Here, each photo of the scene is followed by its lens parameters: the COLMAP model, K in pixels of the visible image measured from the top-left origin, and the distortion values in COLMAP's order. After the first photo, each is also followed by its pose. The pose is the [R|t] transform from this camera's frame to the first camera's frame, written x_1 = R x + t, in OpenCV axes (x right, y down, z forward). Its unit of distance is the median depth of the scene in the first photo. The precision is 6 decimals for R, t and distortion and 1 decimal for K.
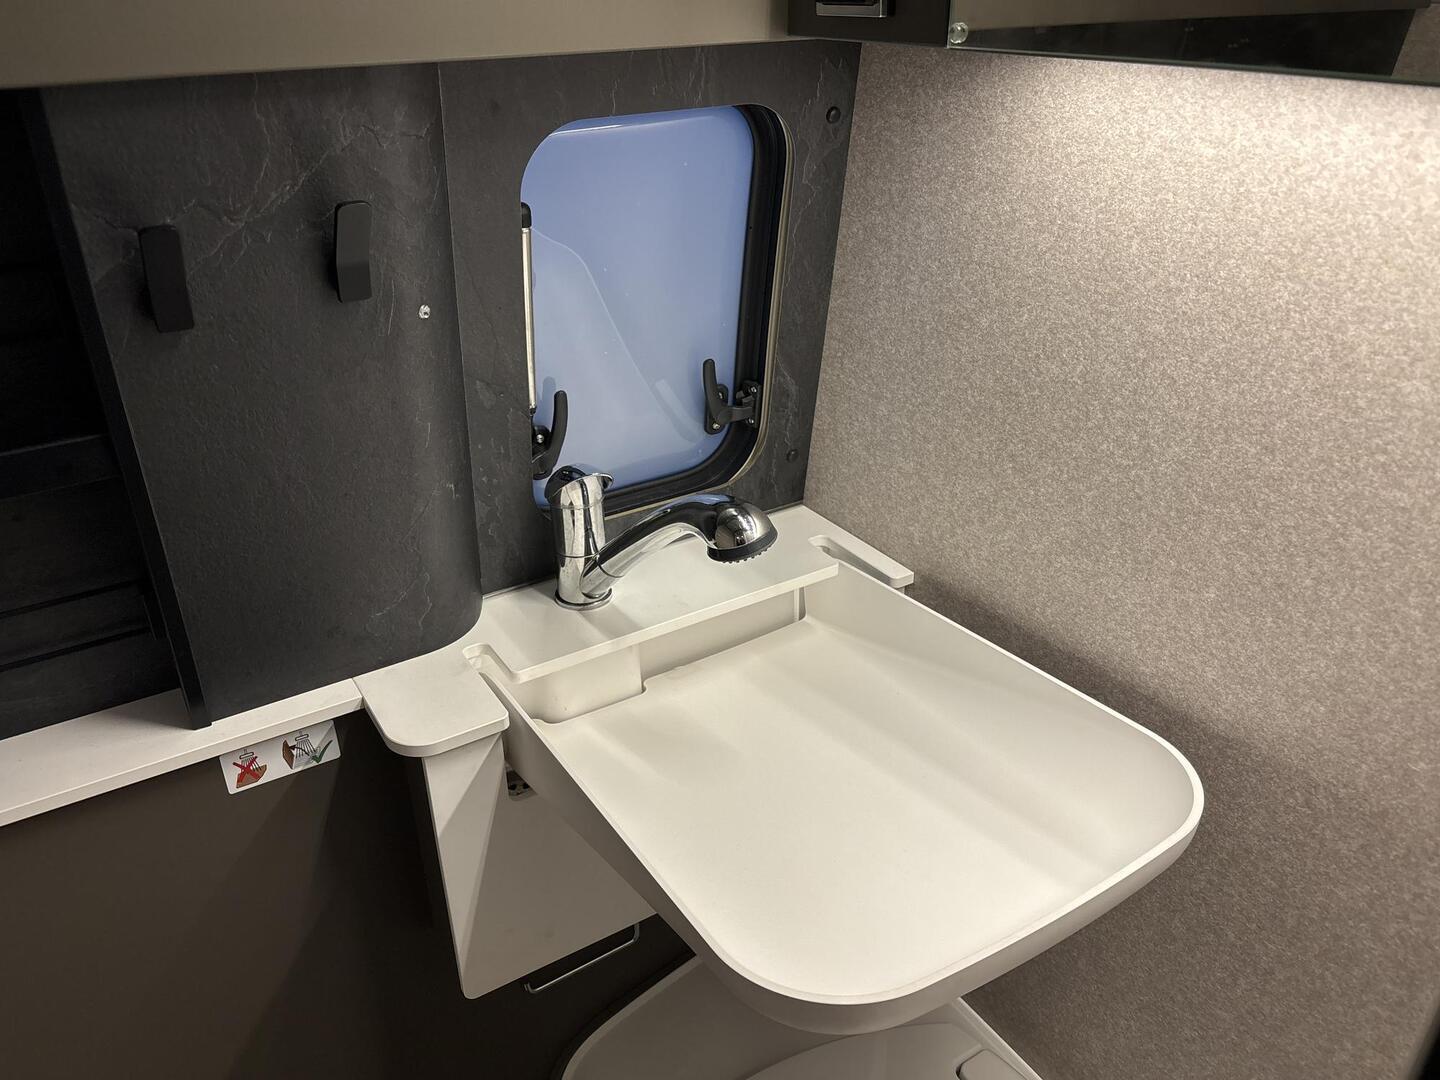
lens RADIAL K [[1117.5, 0, 715.3], [0, 1117.5, 542.3], [0, 0, 1]] dist [-0.001966, -0.003081]
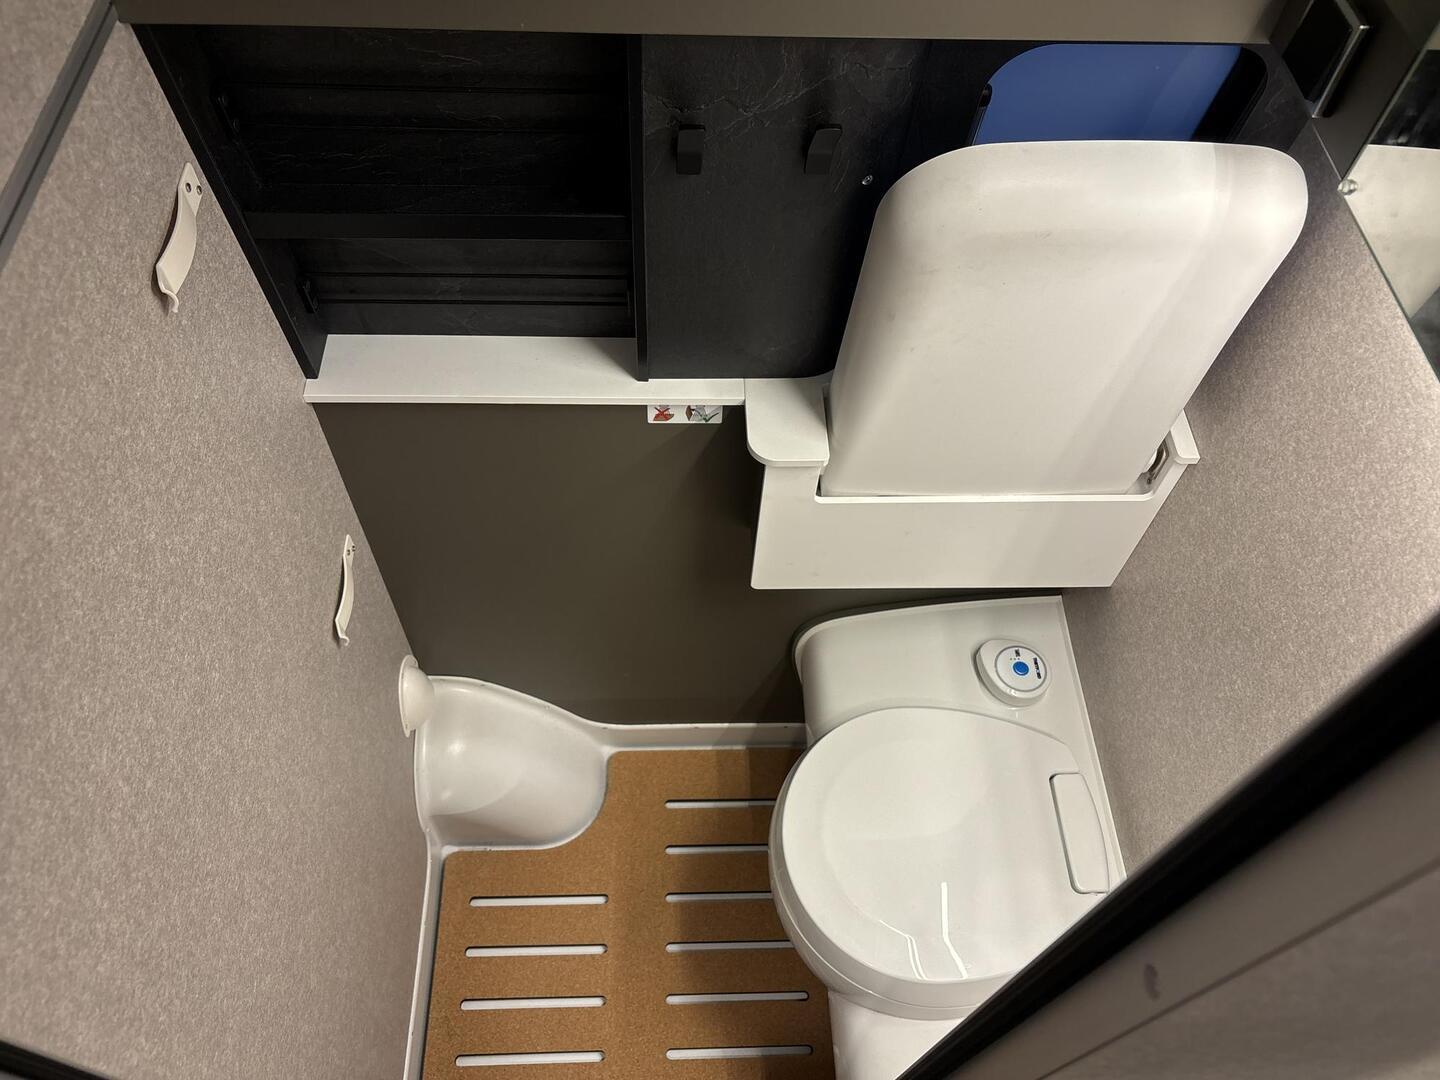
lens RADIAL K [[1117.5, 0, 715.3], [0, 1117.5, 542.3], [0, 0, 1]] dist [-0.001966, -0.003081]
pose [[0.860443, 0.448563, -0.241720, 0.079290], [-0.281859, 0.814195, 0.507585, -0.434940], [0.424491, -0.368617, 0.827000, -0.266062]]
